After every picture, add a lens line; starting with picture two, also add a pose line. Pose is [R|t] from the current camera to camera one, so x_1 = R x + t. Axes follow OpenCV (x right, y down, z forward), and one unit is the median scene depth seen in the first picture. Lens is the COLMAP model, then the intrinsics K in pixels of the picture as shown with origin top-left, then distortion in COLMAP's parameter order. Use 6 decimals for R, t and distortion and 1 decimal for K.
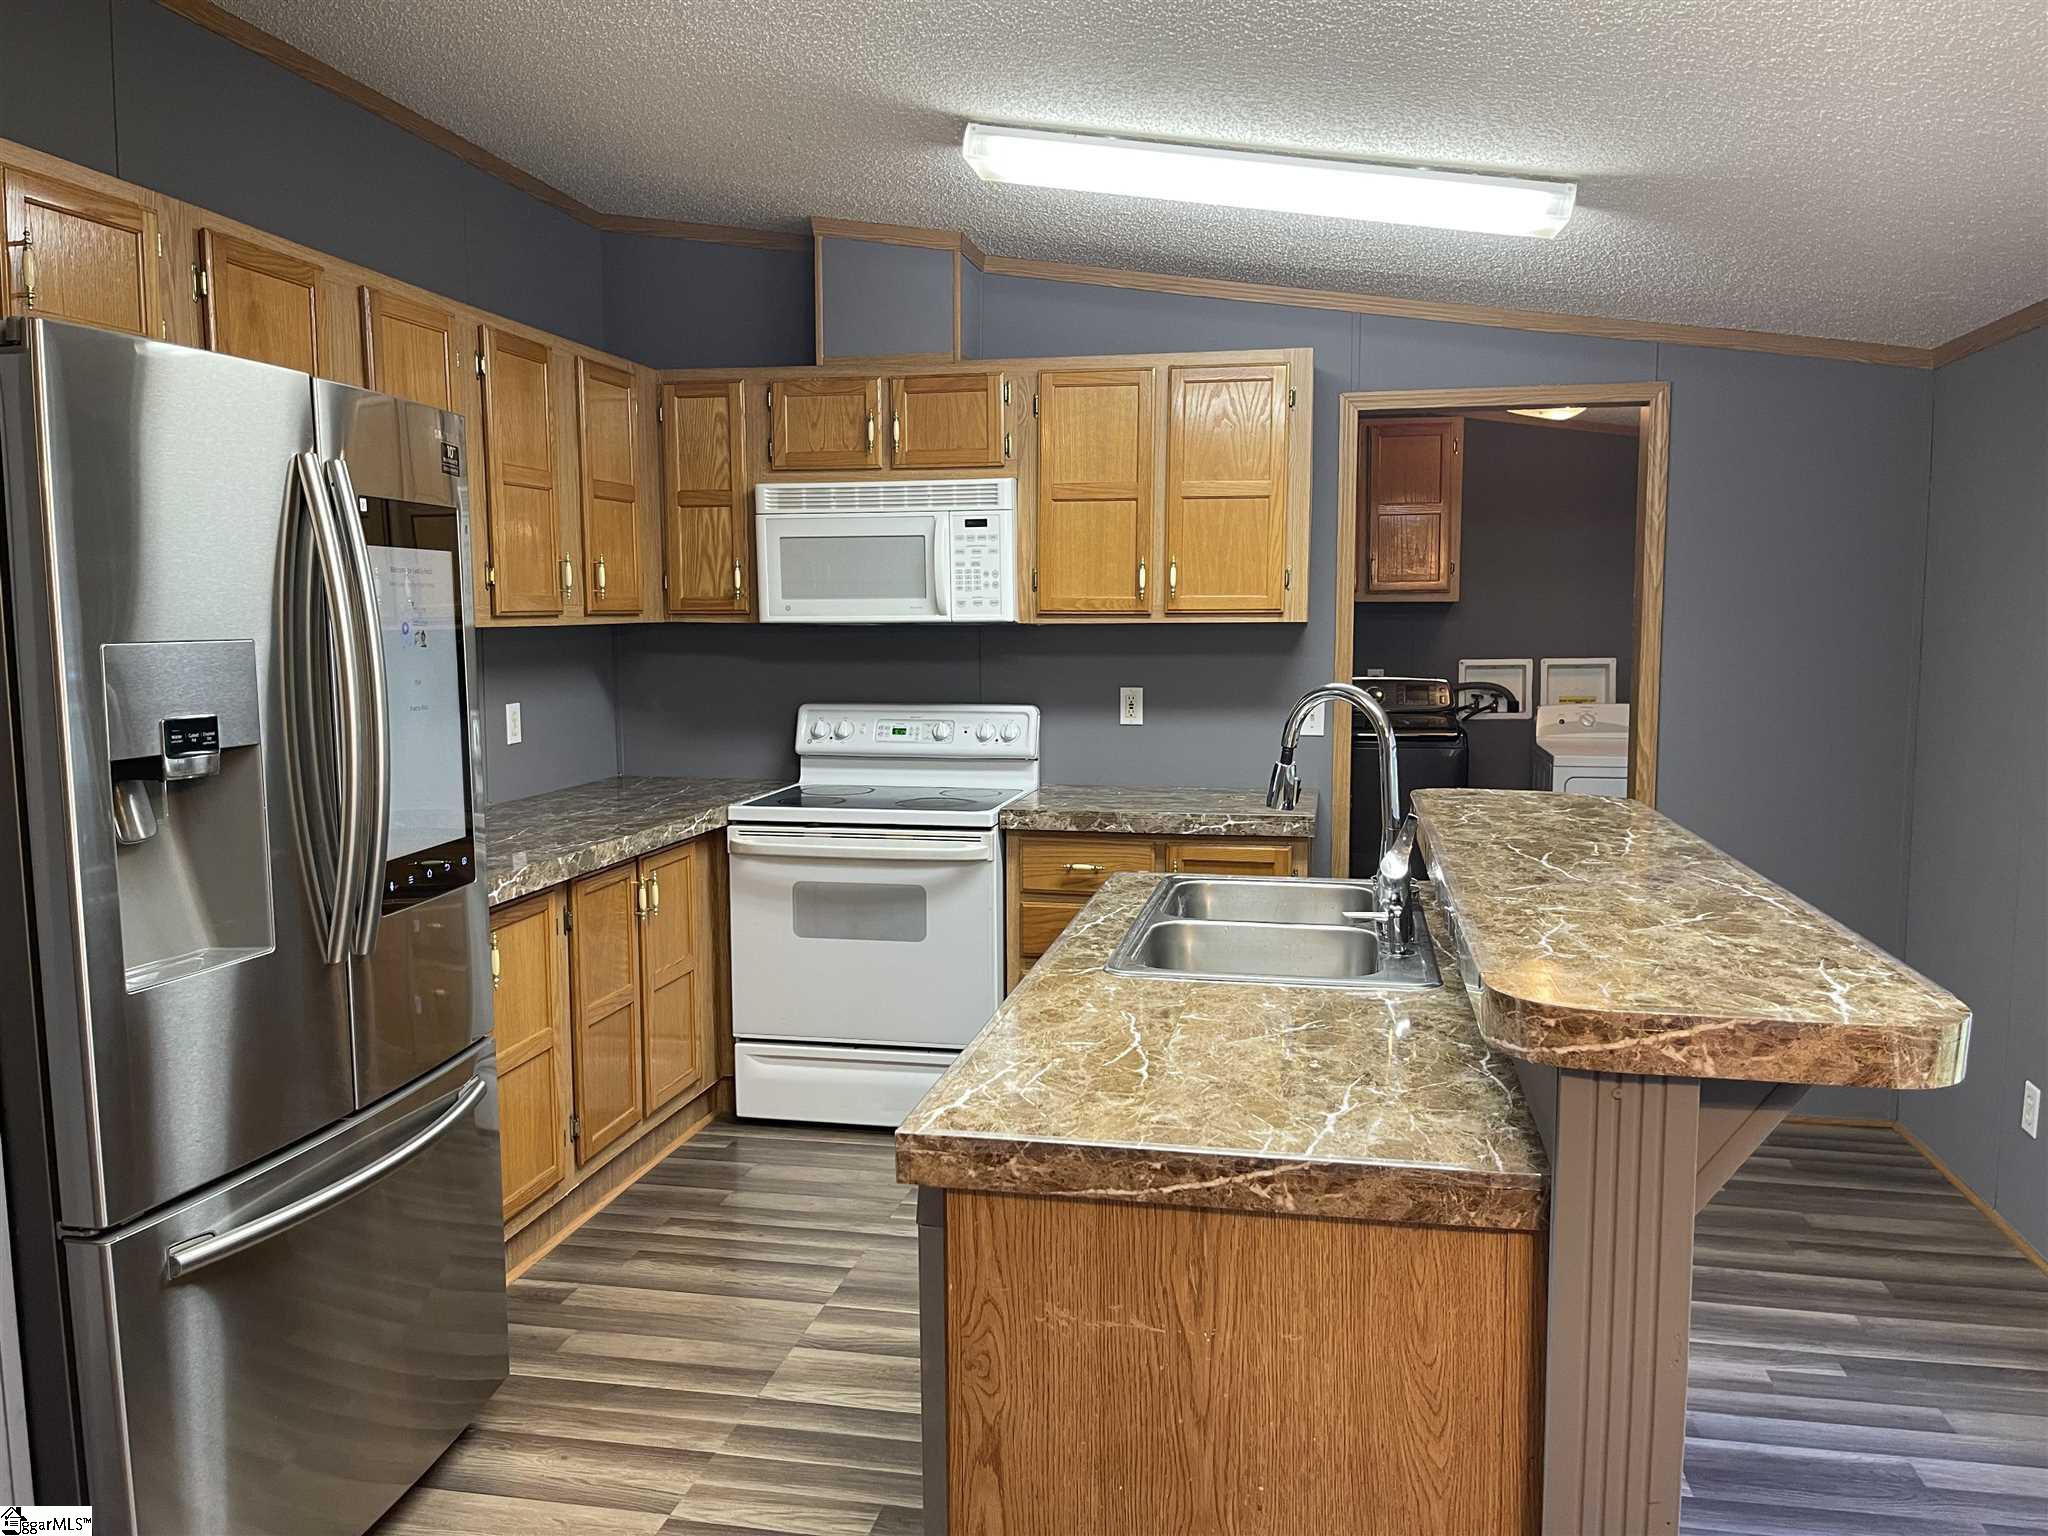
lens RADIAL K [[1543.4, 0, 1024.0], [0, 1543.4, 768.0], [0, 0, 1]] dist [0.001357, -0.004725]
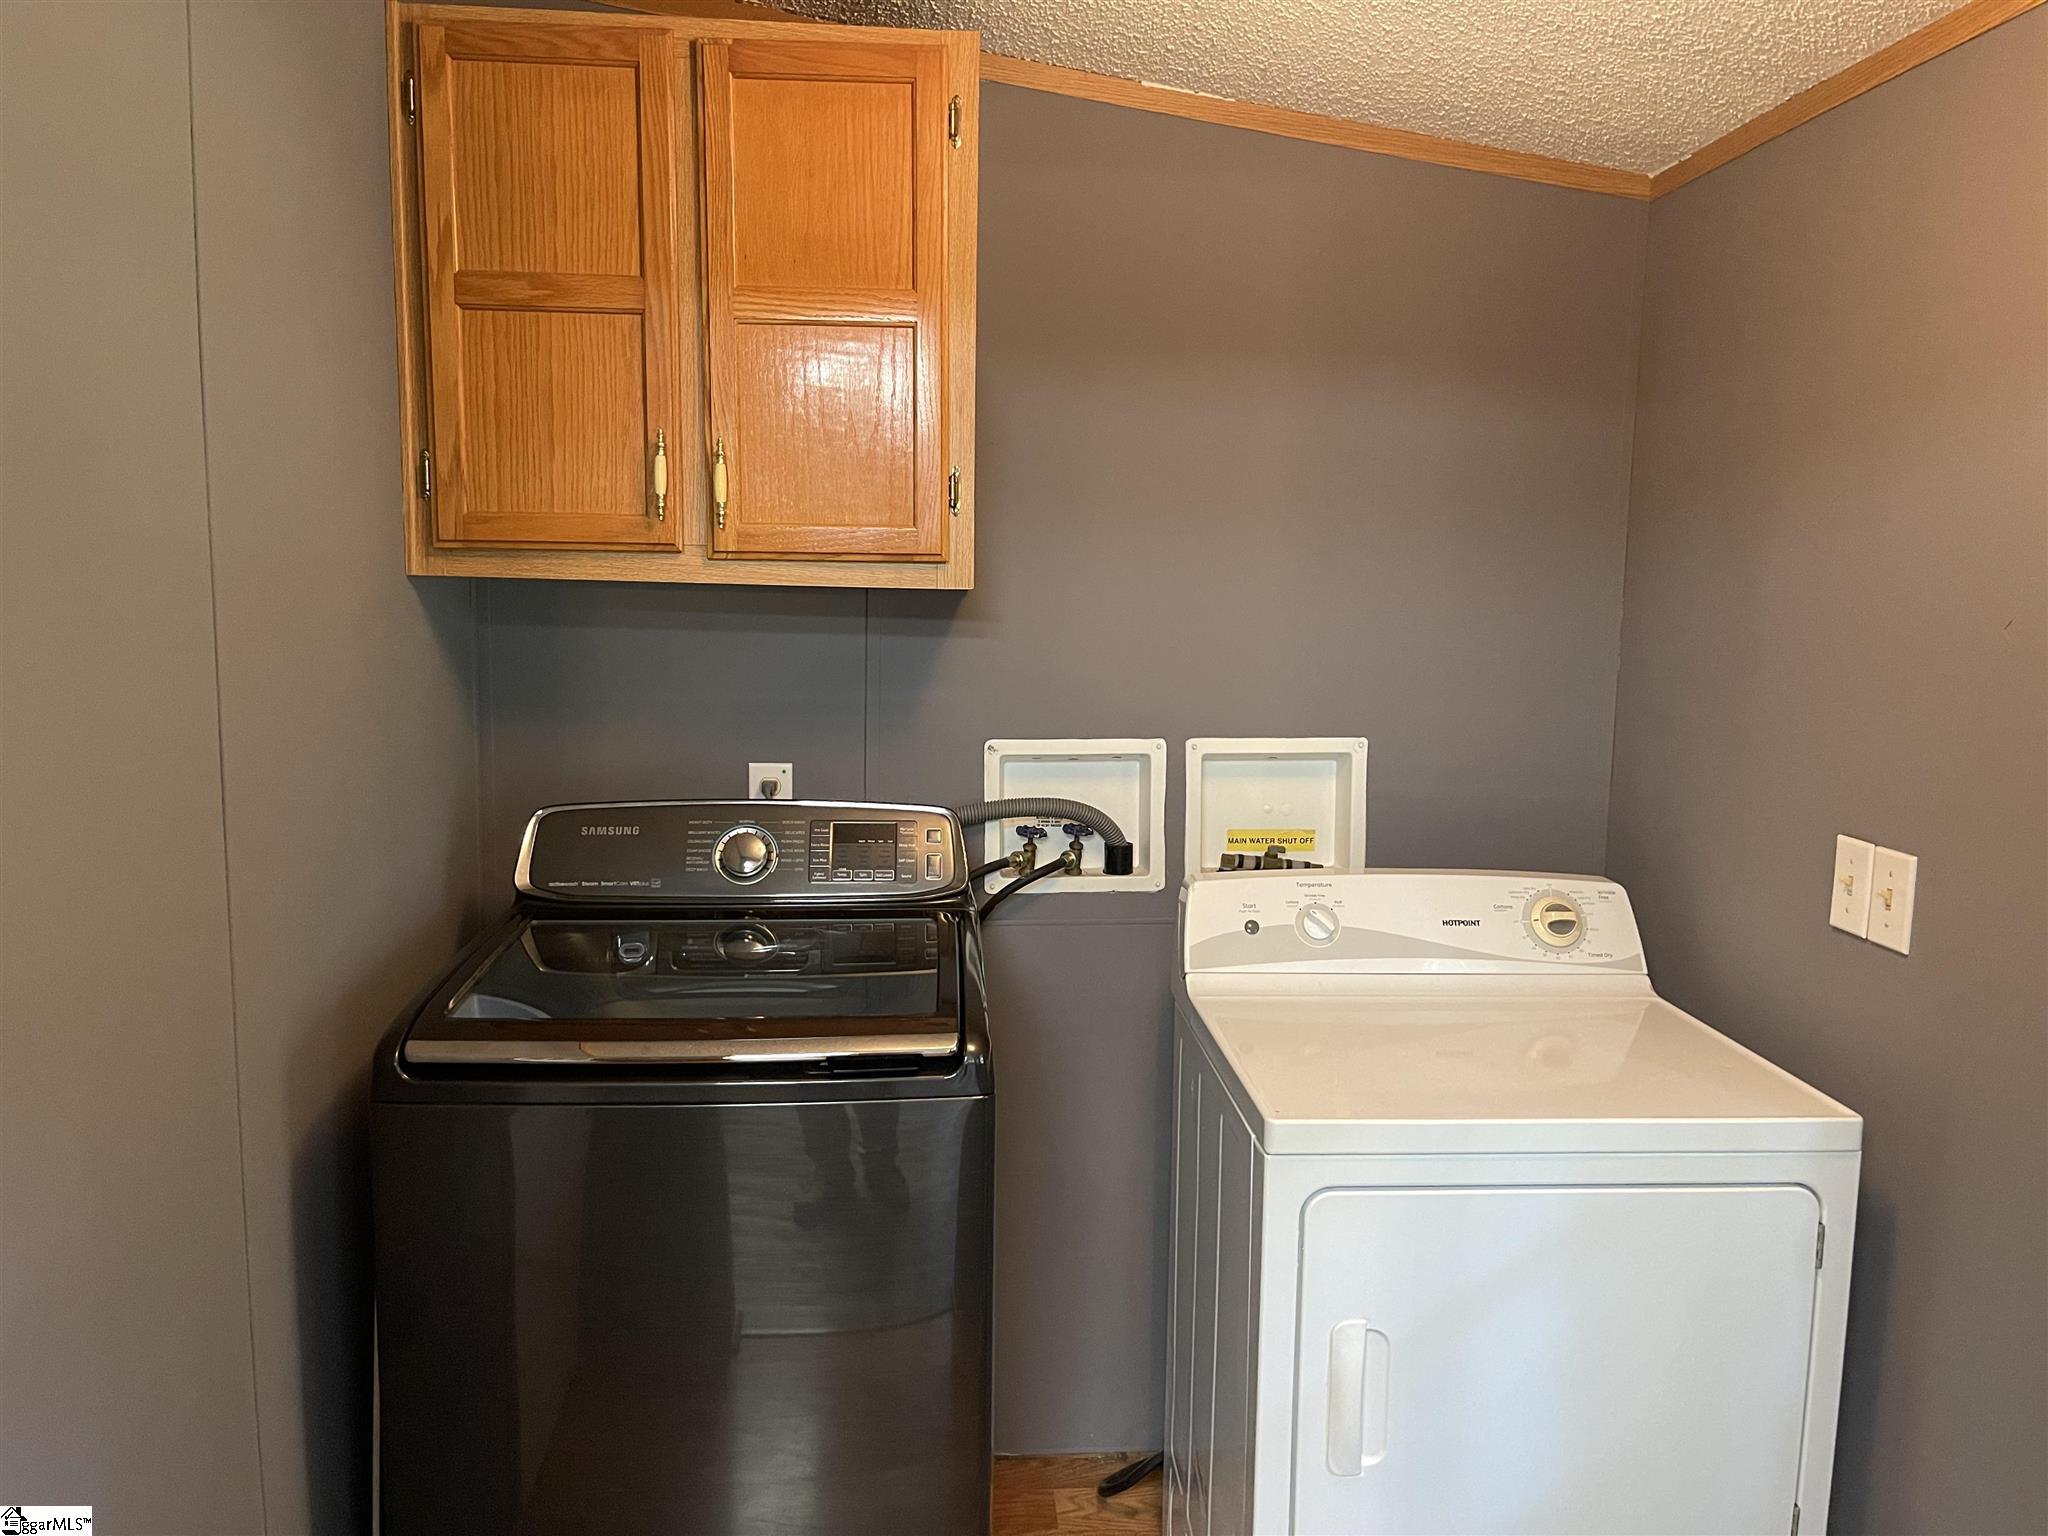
lens RADIAL K [[1543.4, 0, 1024.0], [0, 1543.4, 768.0], [0, 0, 1]] dist [0.001357, -0.004725]
pose [[0.965069, -0.013942, 0.261626, 0.191245], [0.008530, 0.999726, 0.021808, -0.071593], [-0.261858, -0.018814, 0.964923, 0.628249]]
